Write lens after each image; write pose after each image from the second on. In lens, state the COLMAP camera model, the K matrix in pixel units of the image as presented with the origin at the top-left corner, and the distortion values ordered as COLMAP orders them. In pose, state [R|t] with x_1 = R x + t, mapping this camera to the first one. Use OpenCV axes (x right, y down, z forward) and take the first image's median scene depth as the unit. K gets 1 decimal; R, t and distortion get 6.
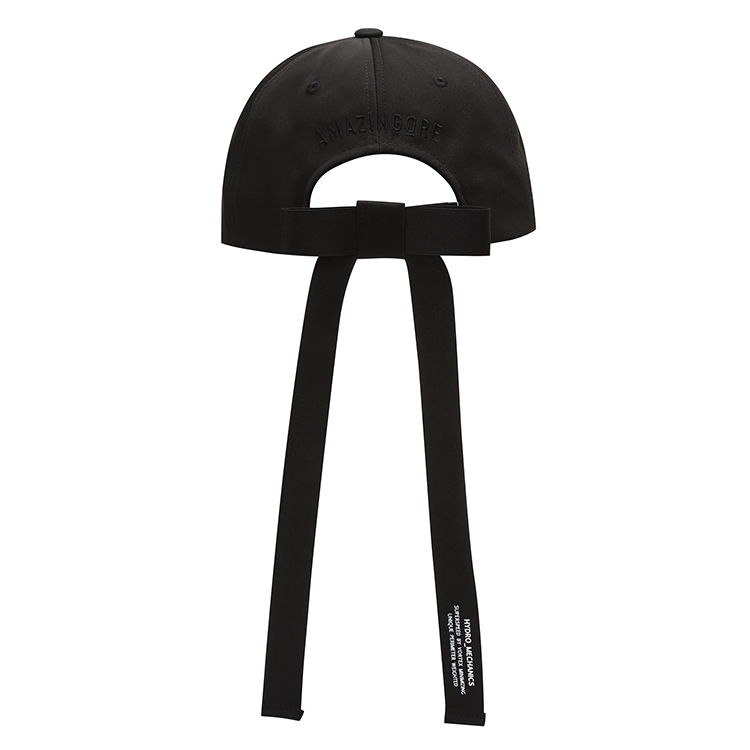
lens RADIAL K [[3031.1, 0, 376.5], [0, 3031.1, 375.6], [0, 0, 1]] dist [0.323550, 0.000000]
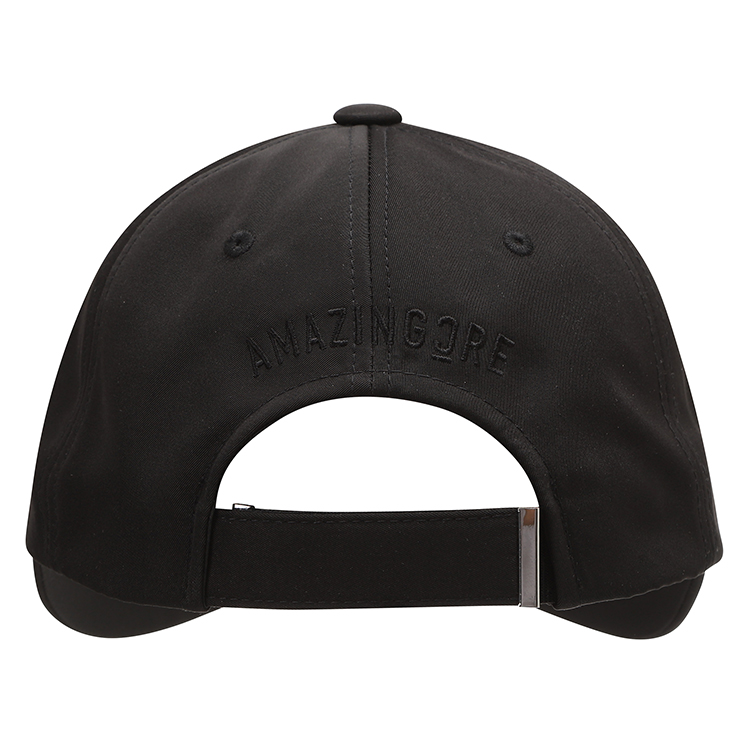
lens RADIAL K [[3031.1, 0, 374.4], [0, 3031.1, 375.3], [0, 0, 1]] dist [0.323550, 0.000000]
pose [[0.998168, 0.059304, -0.012019, 0.006438], [-0.060042, 0.995364, -0.075132, -0.042220], [0.007507, 0.075716, 0.997101, 0.550872]]
